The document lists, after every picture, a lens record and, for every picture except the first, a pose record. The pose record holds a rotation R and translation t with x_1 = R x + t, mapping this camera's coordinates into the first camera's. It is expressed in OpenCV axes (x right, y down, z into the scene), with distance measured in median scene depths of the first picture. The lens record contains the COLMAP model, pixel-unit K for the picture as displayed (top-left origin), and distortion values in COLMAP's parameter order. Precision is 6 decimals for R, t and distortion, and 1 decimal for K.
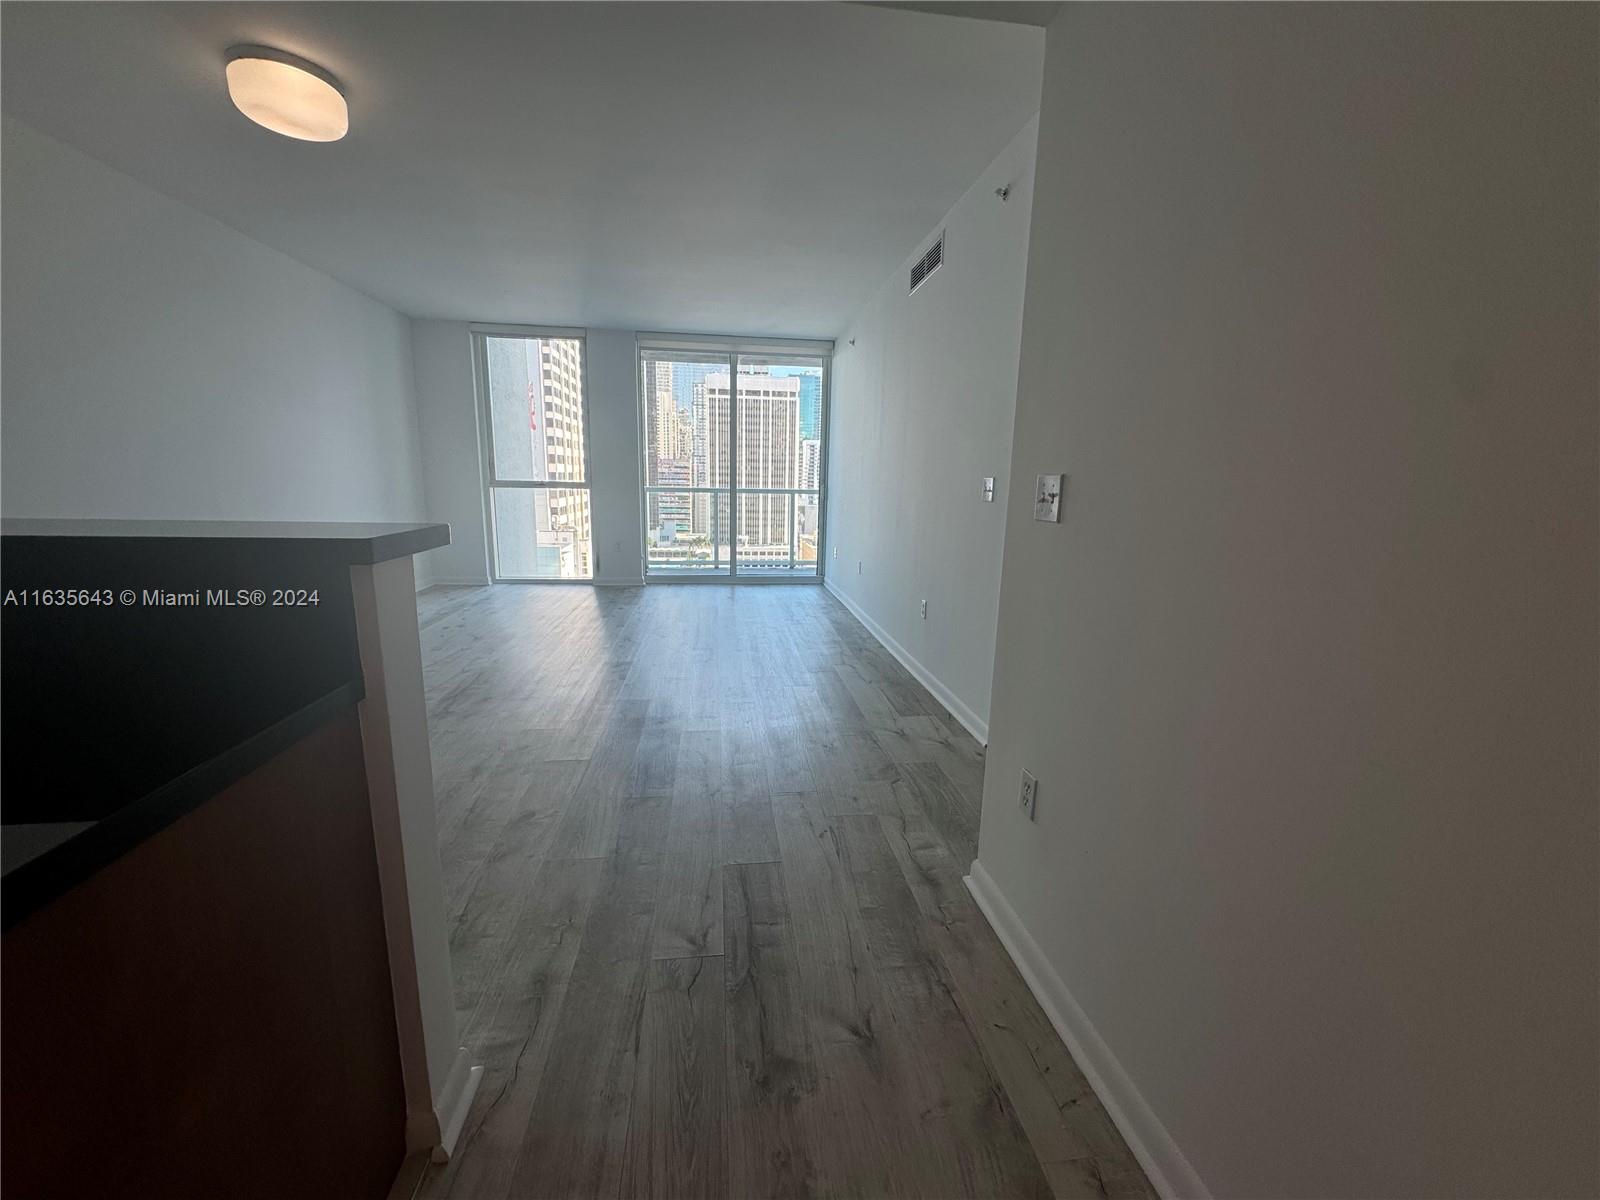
lens RADIAL K [[632.3, 0, 800.0], [0, 632.3, 600.0], [0, 0, 1]] dist [-0.001422, -0.000194]
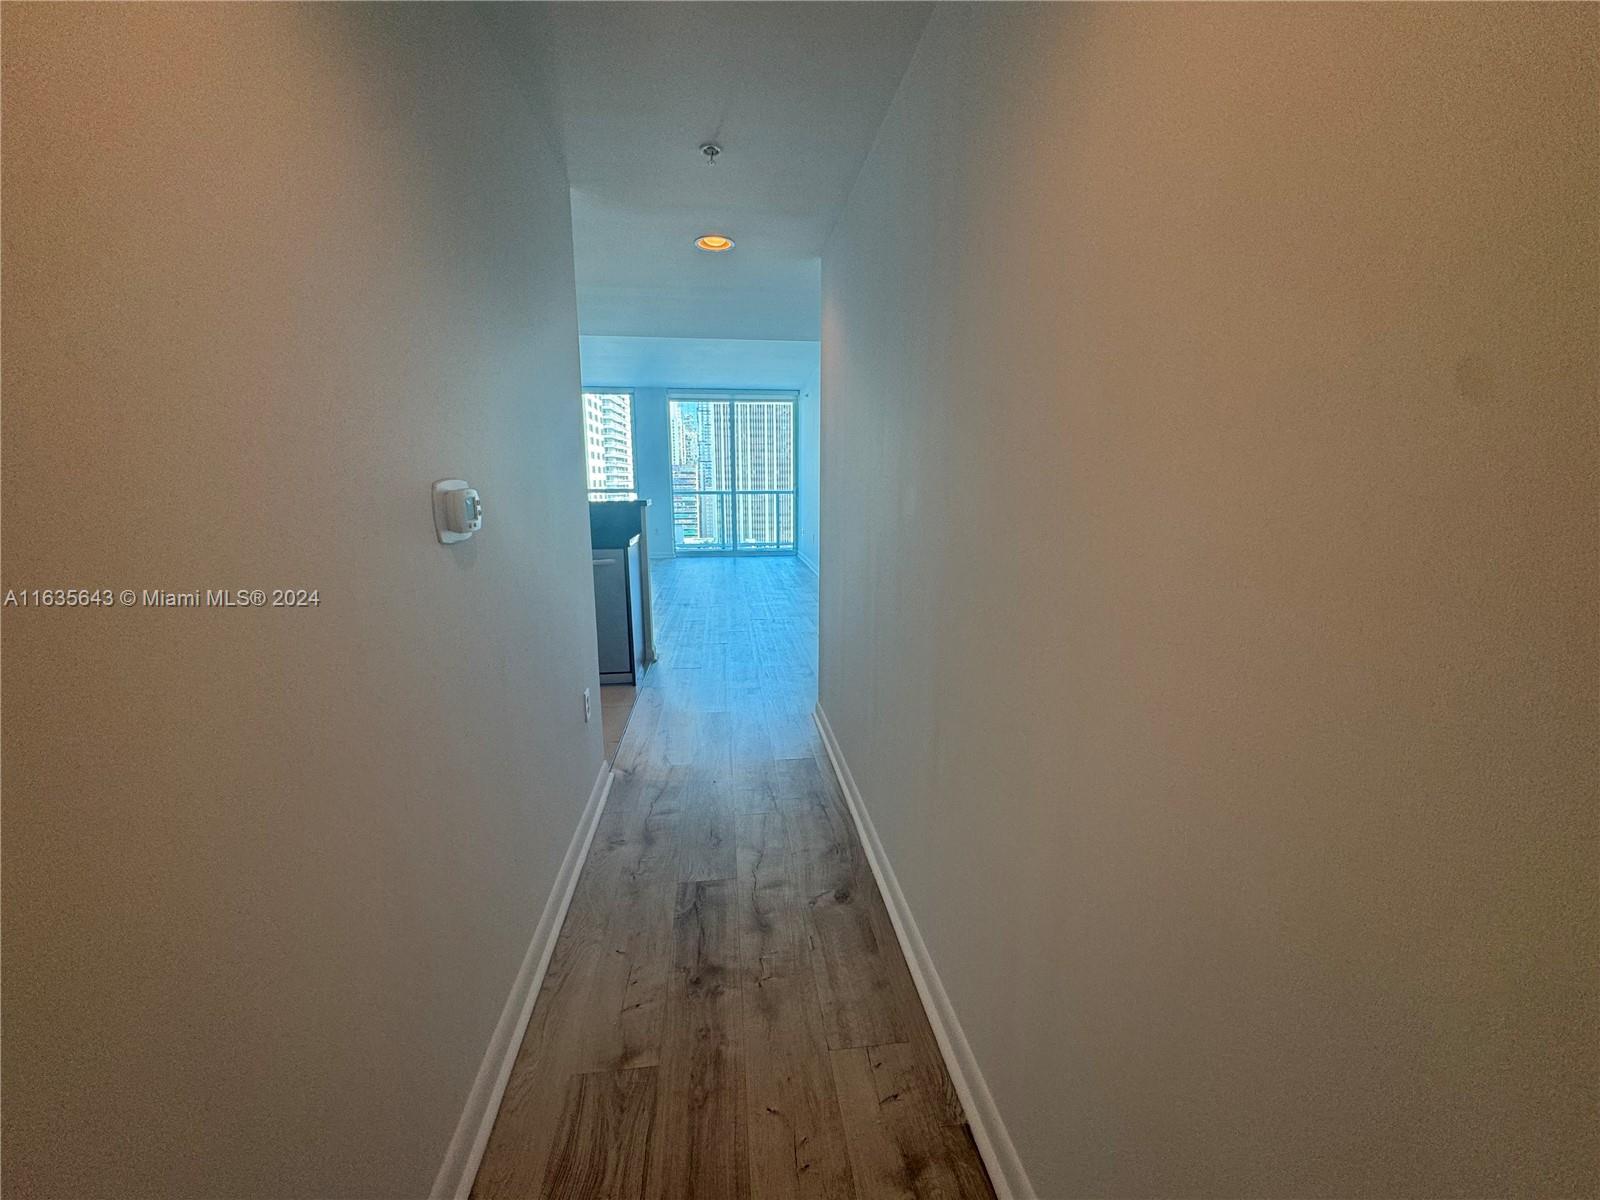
lens RADIAL K [[632.3, 0, 800.0], [0, 632.3, 600.0], [0, 0, 1]] dist [-0.001422, -0.000194]
pose [[0.999732, -0.019261, -0.012876, 0.114743], [0.019204, 0.999805, -0.004546, 0.160561], [0.012961, 0.004298, 0.999907, -0.857757]]
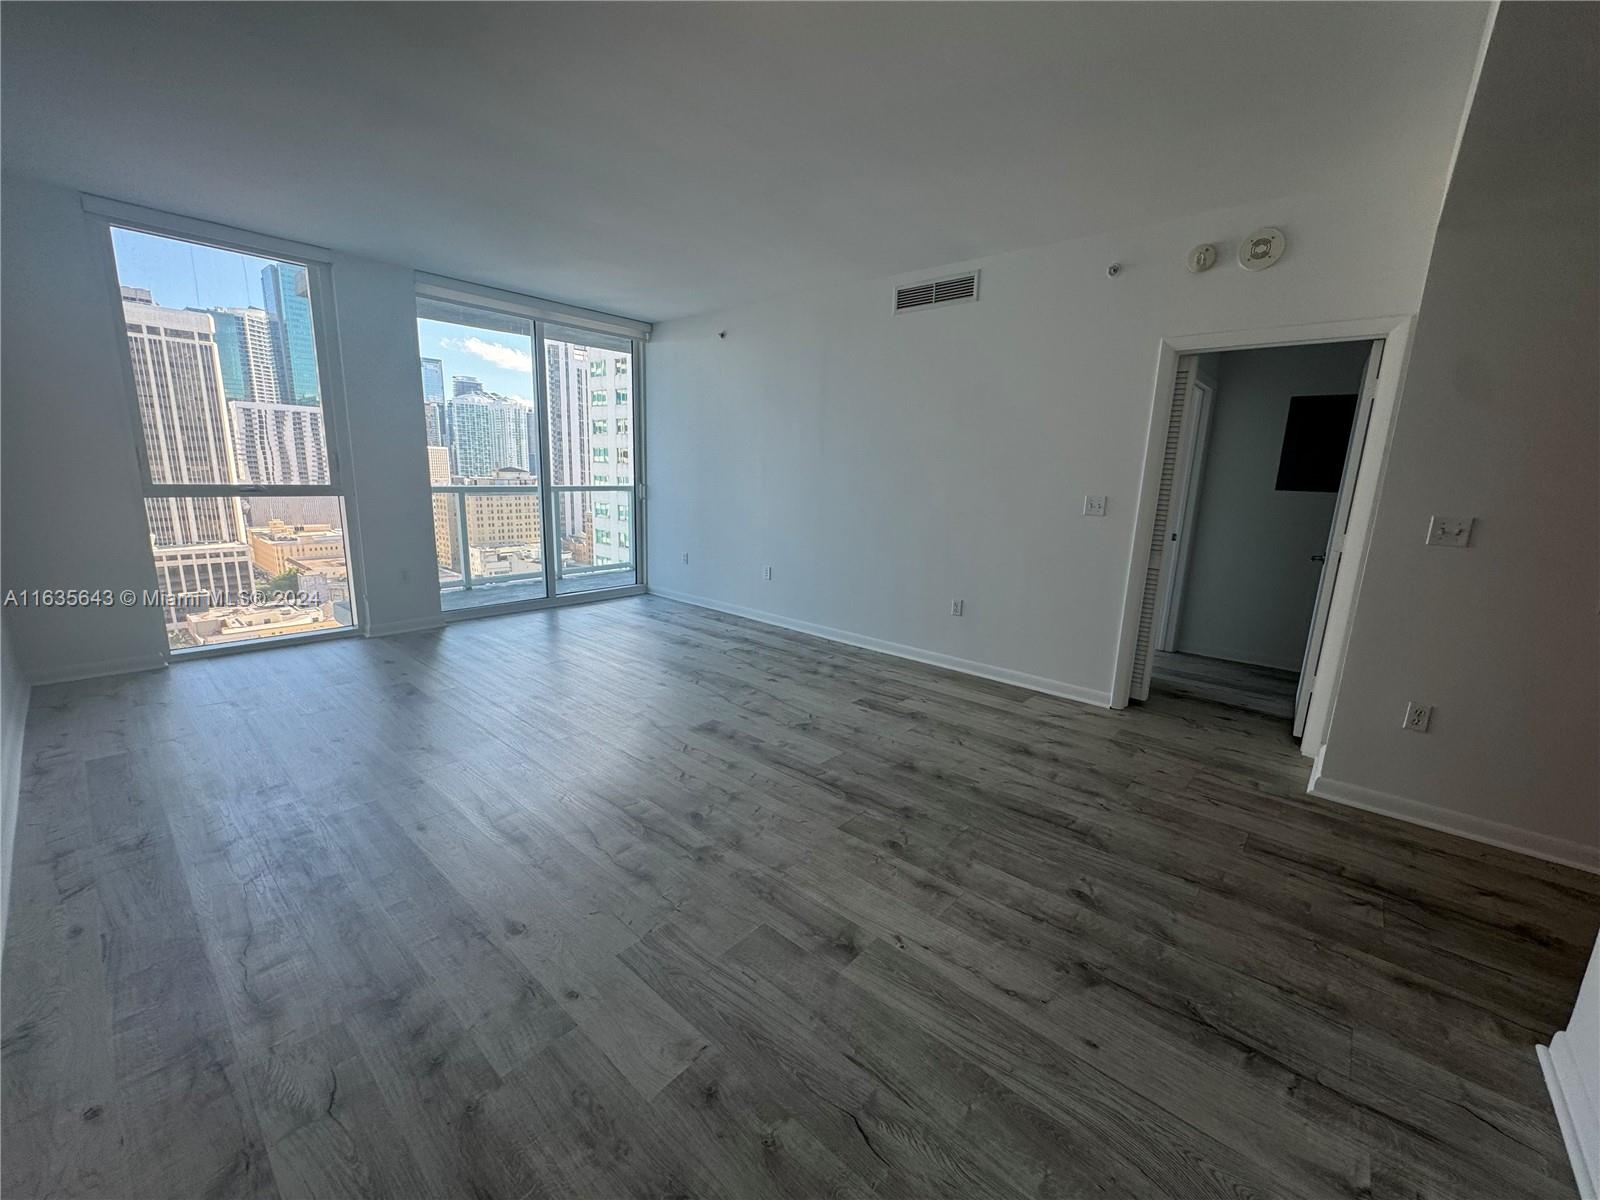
lens RADIAL K [[637.5, 0, 794.3], [0, 637.5, 595.1], [0, 0, 1]] dist [-0.002453, -0.000222]
pose [[0.753802, -0.124785, 0.645145, -0.767863], [0.109398, 0.991933, 0.064038, -0.113629], [-0.647932, 0.022306, 0.761372, 0.338034]]
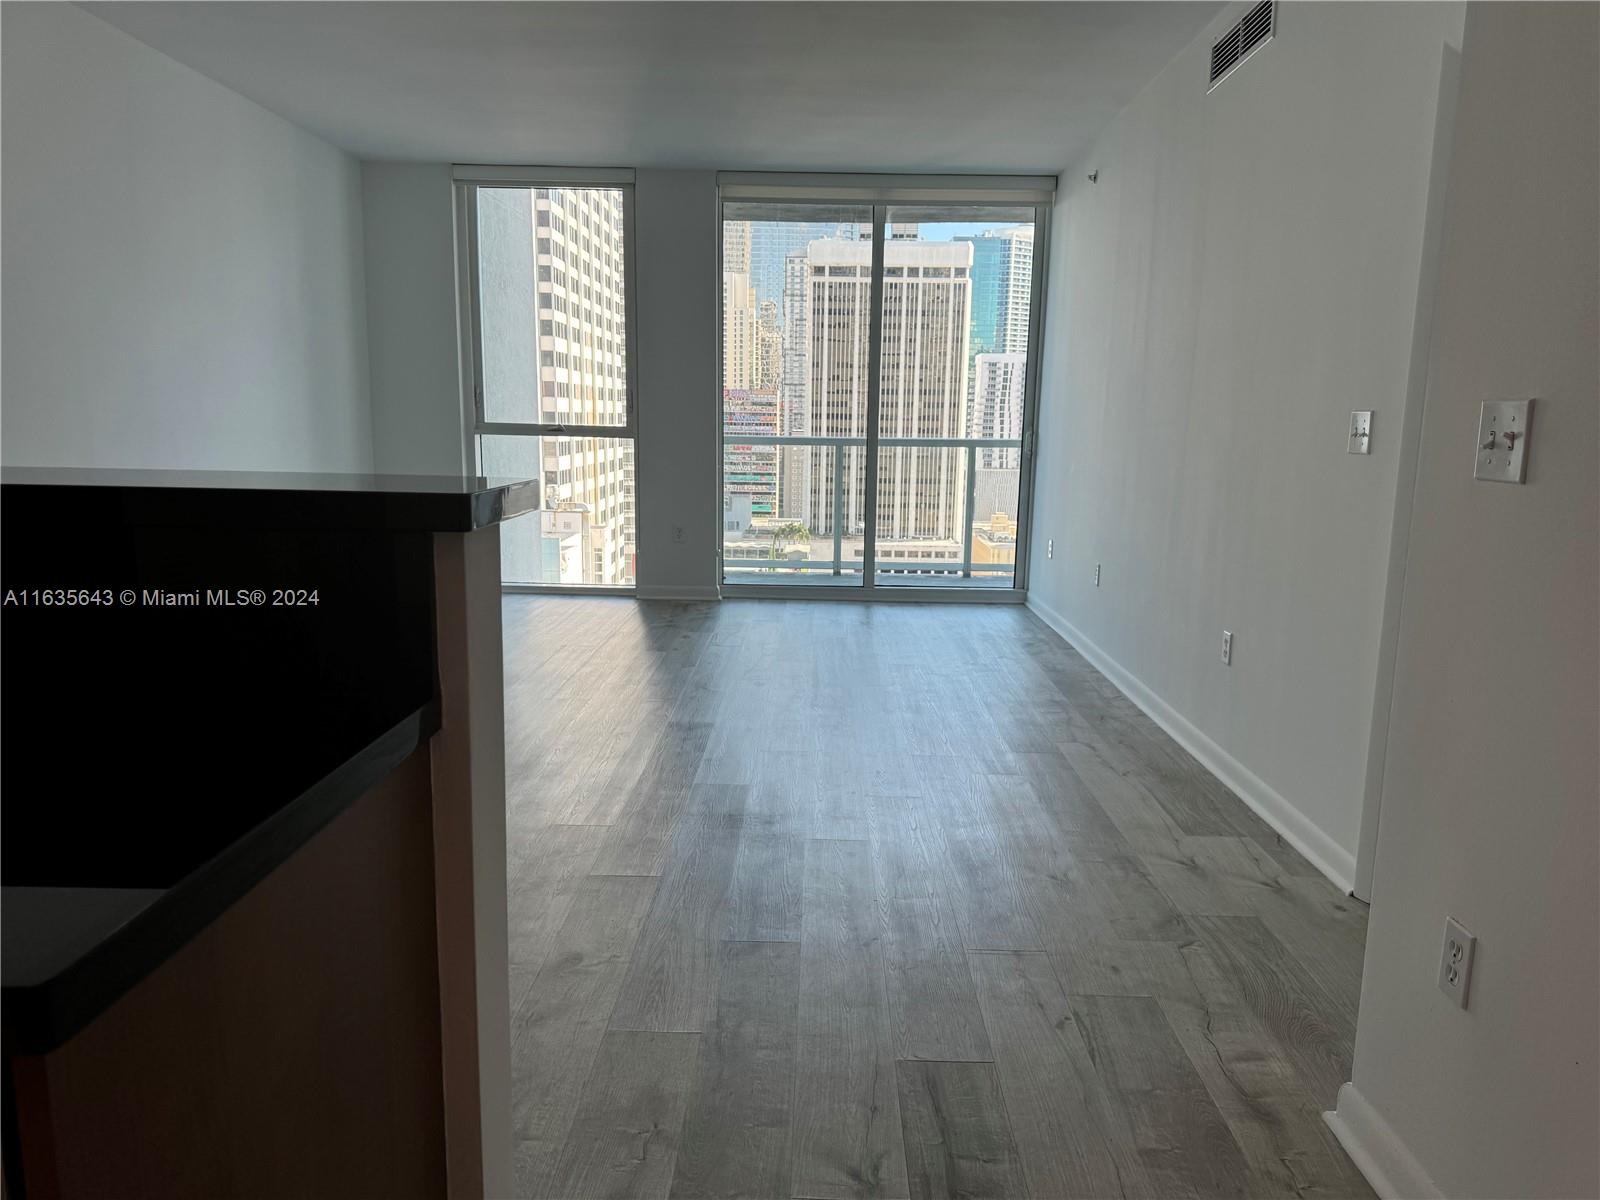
lens RADIAL K [[1107.9, 0, 811.0], [0, 1107.9, 606.6], [0, 0, 1]] dist [0.140987, -0.252817]
pose [[0.990385, 0.019980, -0.136888, -0.034129], [-0.023556, 0.999421, -0.024556, 0.011546], [0.136318, 0.027544, 0.990282, -0.038256]]
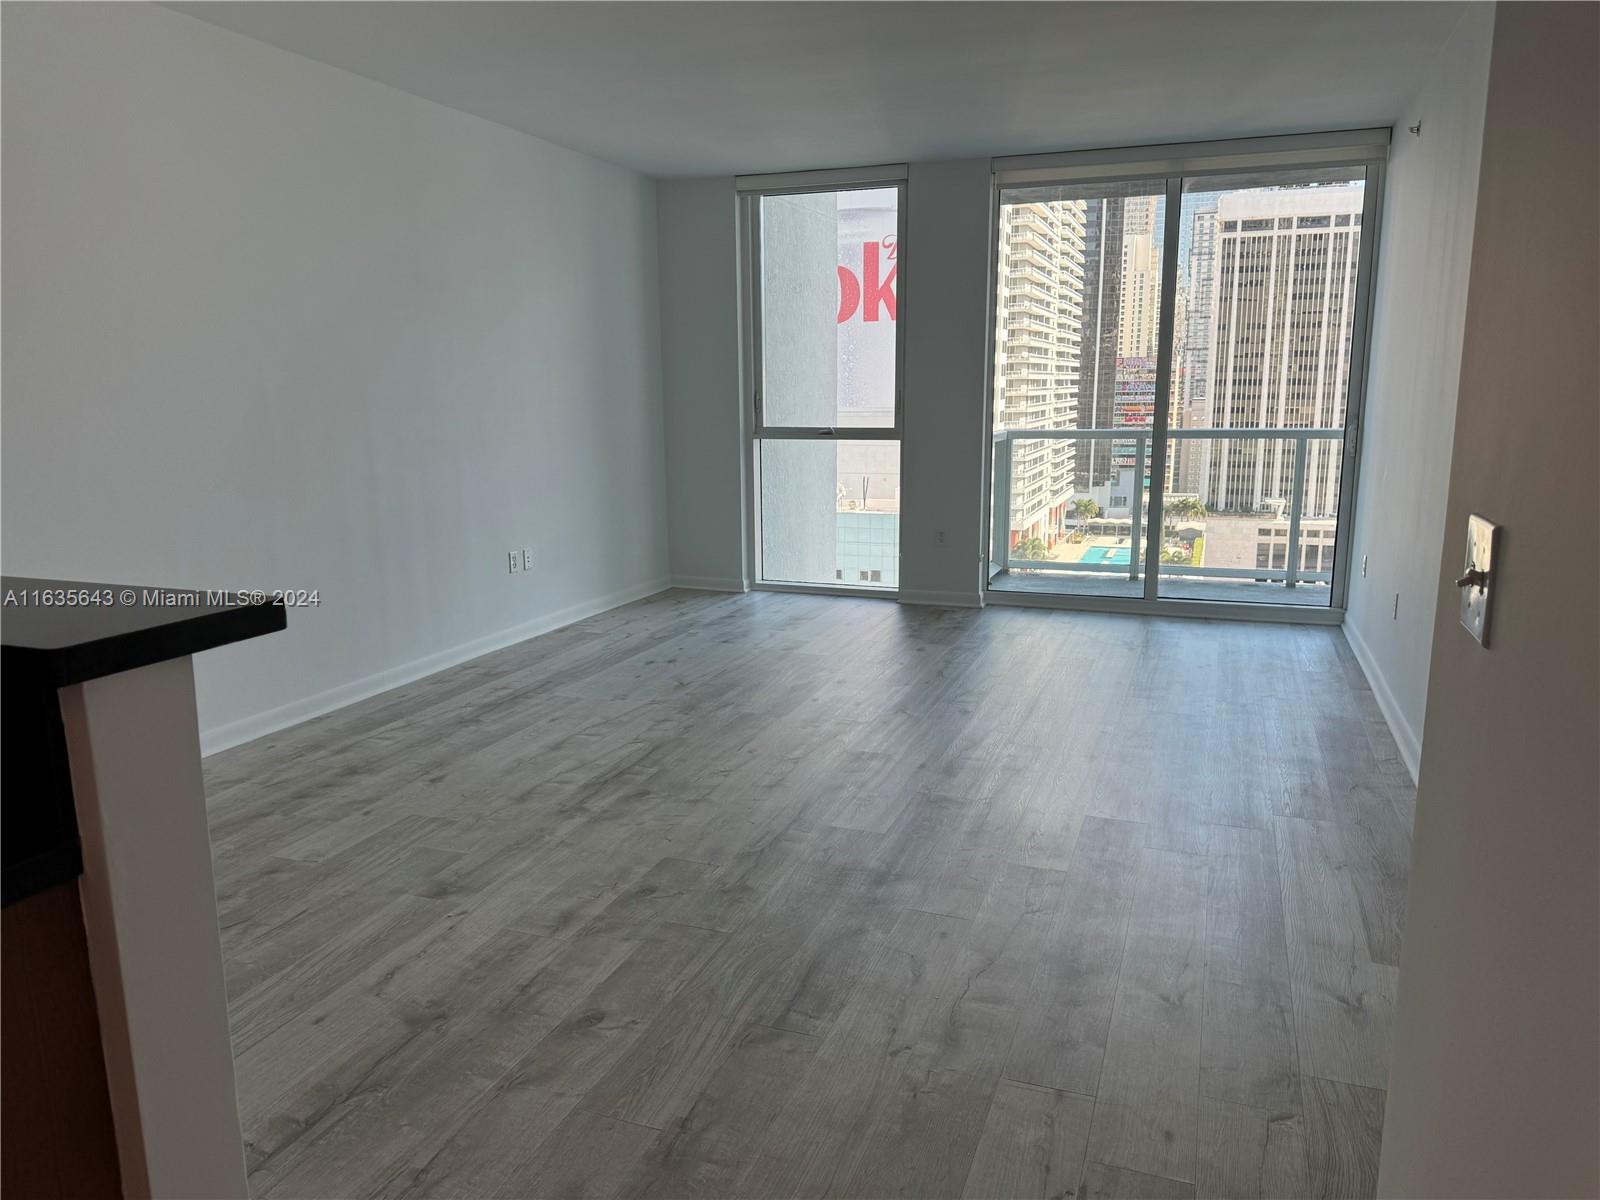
lens RADIAL K [[1107.9, 0, 811.0], [0, 1107.9, 606.6], [0, 0, 1]] dist [0.140987, -0.252817]
pose [[0.887410, 0.063548, -0.456580, 0.138265], [-0.064677, 0.997819, 0.013173, -0.050899], [0.456421, 0.017841, 0.889585, 0.072145]]
